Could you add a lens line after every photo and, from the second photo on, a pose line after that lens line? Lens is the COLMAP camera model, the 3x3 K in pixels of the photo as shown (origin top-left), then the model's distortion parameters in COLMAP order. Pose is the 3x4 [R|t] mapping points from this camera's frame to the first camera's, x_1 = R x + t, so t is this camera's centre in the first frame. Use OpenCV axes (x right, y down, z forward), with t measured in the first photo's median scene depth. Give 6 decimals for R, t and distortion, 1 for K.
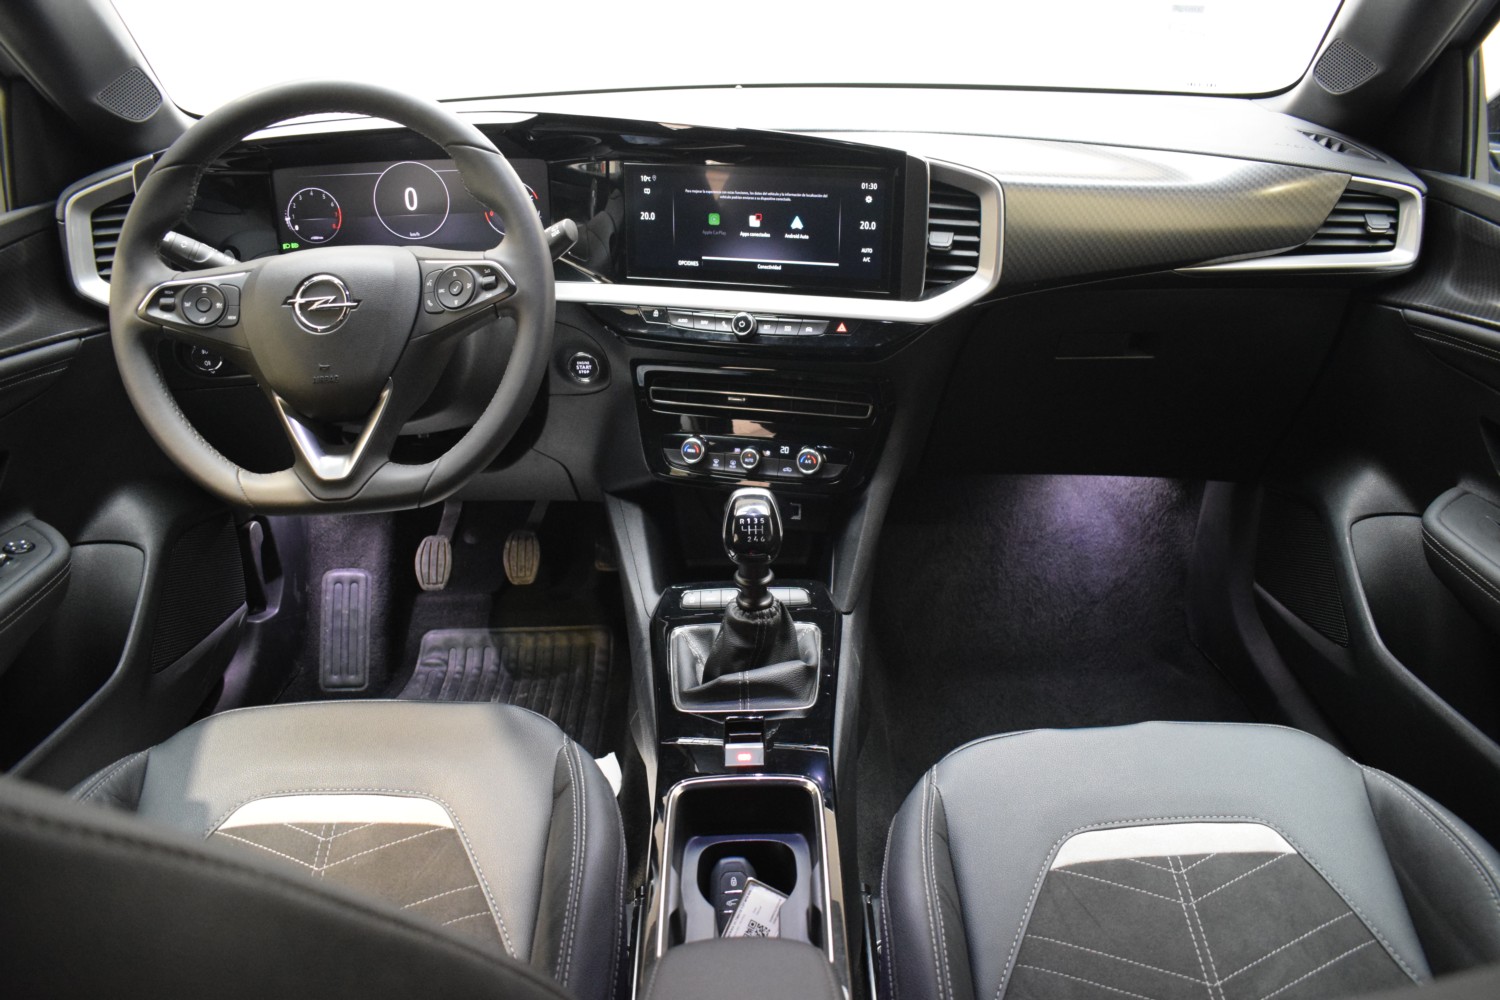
lens RADIAL K [[1196.7, 0, 750.0], [0, 1196.7, 500.0], [0, 0, 1]] dist [-0.069864, -0.006674]
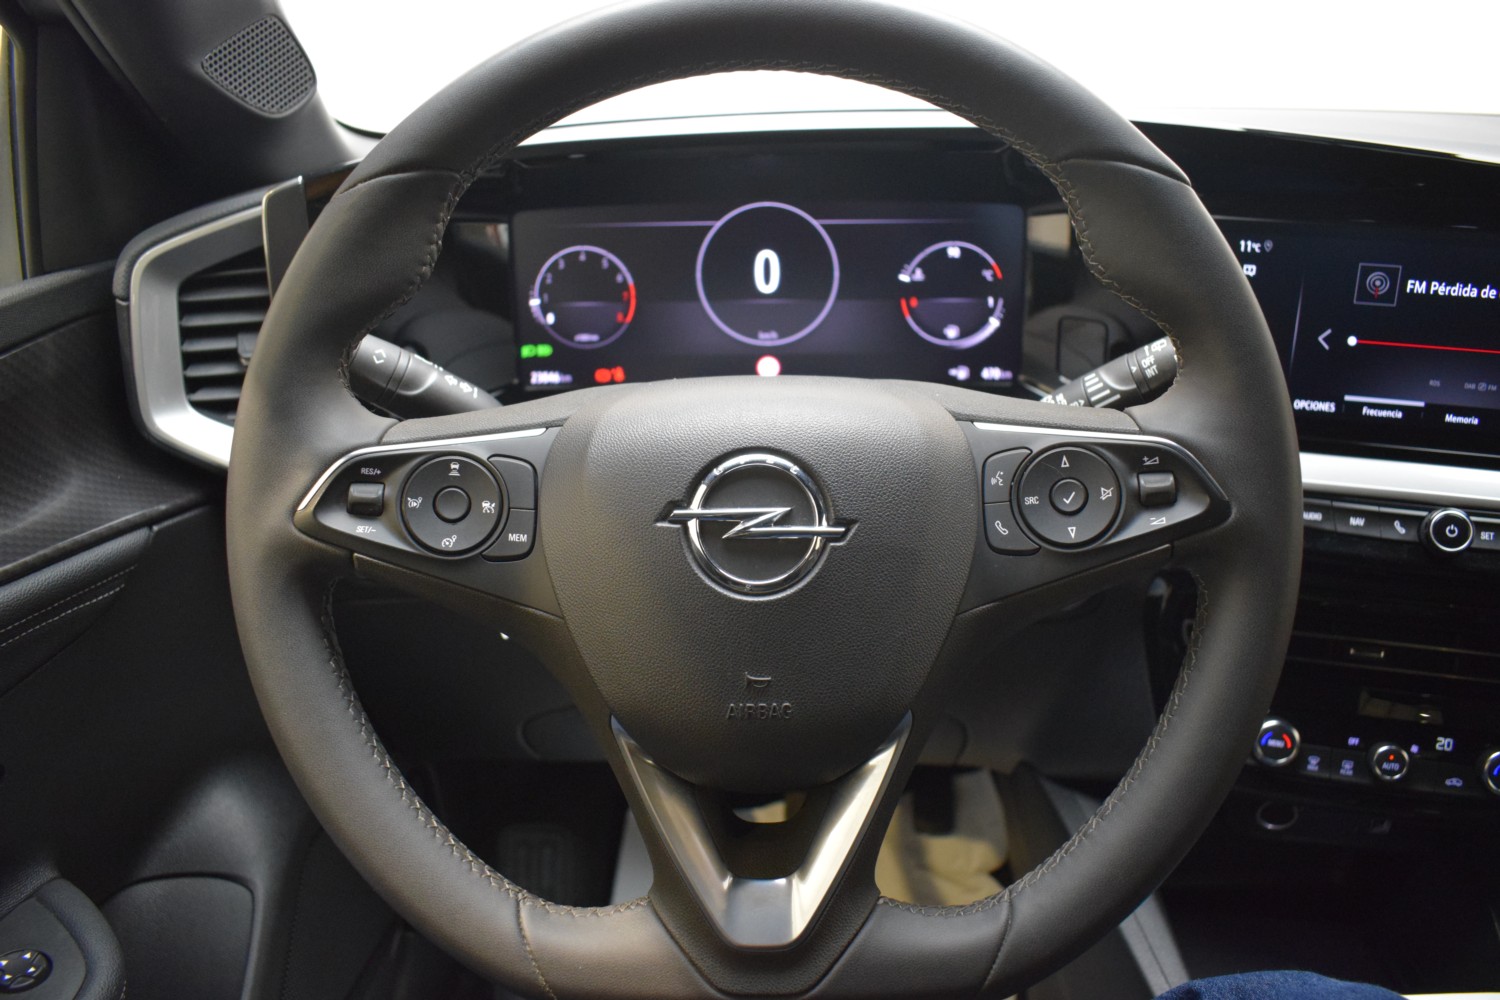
lens RADIAL K [[1196.7, 0, 750.0], [0, 1196.7, 500.0], [0, 0, 1]] dist [-0.069864, -0.006674]
pose [[0.999605, 0.017623, -0.021876, -0.301389], [-0.018737, 0.998480, -0.051826, -0.129487], [0.020930, 0.052216, 0.998416, 0.491159]]
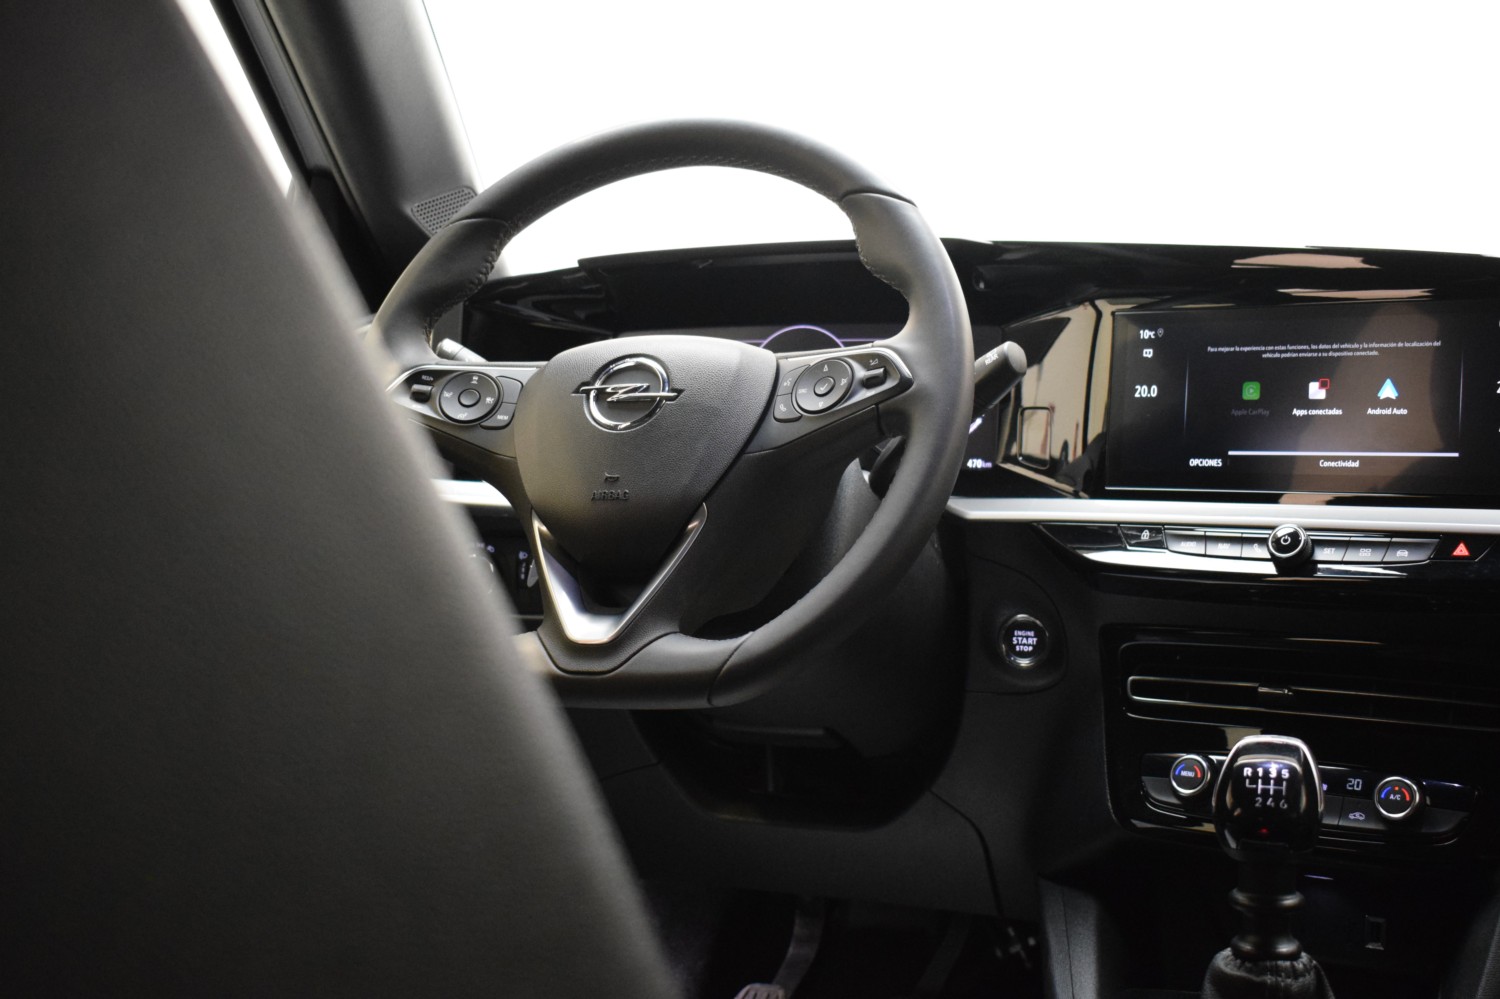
lens RADIAL K [[1816.6, 0, 750.0], [0, 1816.6, 499.5], [0, 0, 1]] dist [-0.054357, 0.008644]
pose [[0.938454, 0.038635, -0.343237, 0.052031], [-0.180152, 0.902604, -0.390961, 0.238734], [0.294702, 0.428734, 0.854013, 0.138571]]
